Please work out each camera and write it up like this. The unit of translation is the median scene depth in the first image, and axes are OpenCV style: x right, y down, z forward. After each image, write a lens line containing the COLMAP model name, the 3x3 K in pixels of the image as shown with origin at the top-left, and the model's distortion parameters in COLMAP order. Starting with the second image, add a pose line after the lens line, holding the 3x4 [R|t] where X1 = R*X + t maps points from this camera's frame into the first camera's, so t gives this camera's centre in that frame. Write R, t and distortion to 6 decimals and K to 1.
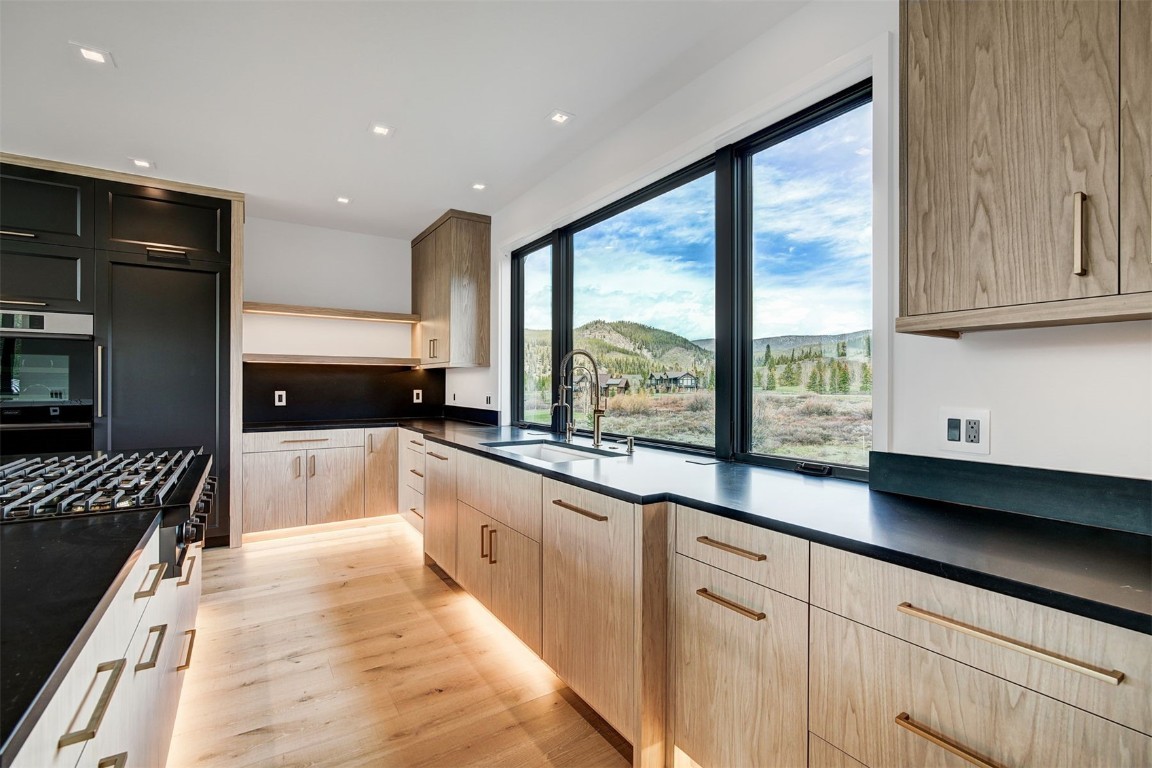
lens RADIAL K [[524.5, 0, 578.4], [0, 524.5, 381.1], [0, 0, 1]] dist [-0.003182, 0.000265]
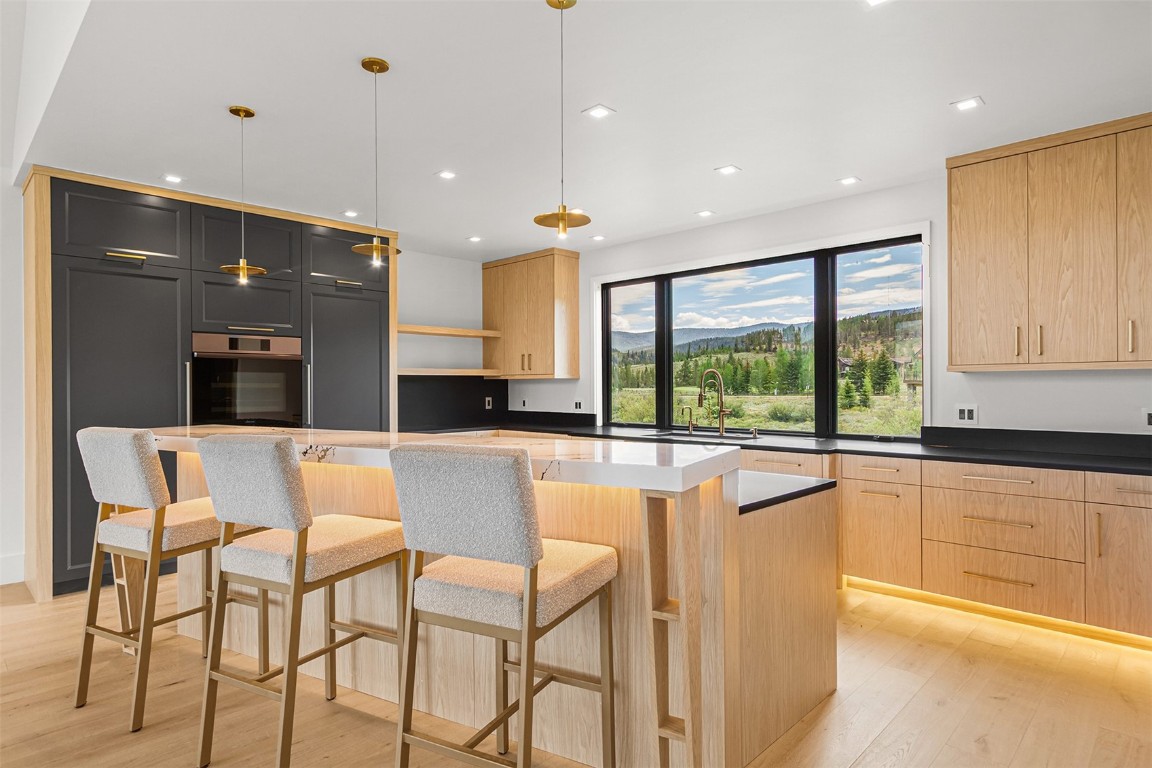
lens RADIAL K [[651.4, 0, 573.3], [0, 651.4, 380.1], [0, 0, 1]] dist [-0.002496, -0.000499]
pose [[0.975876, -0.006344, 0.218232, -0.798539], [0.006740, 0.999977, -0.001072, -0.031153], [-0.218220, 0.002517, 0.975896, -0.708707]]
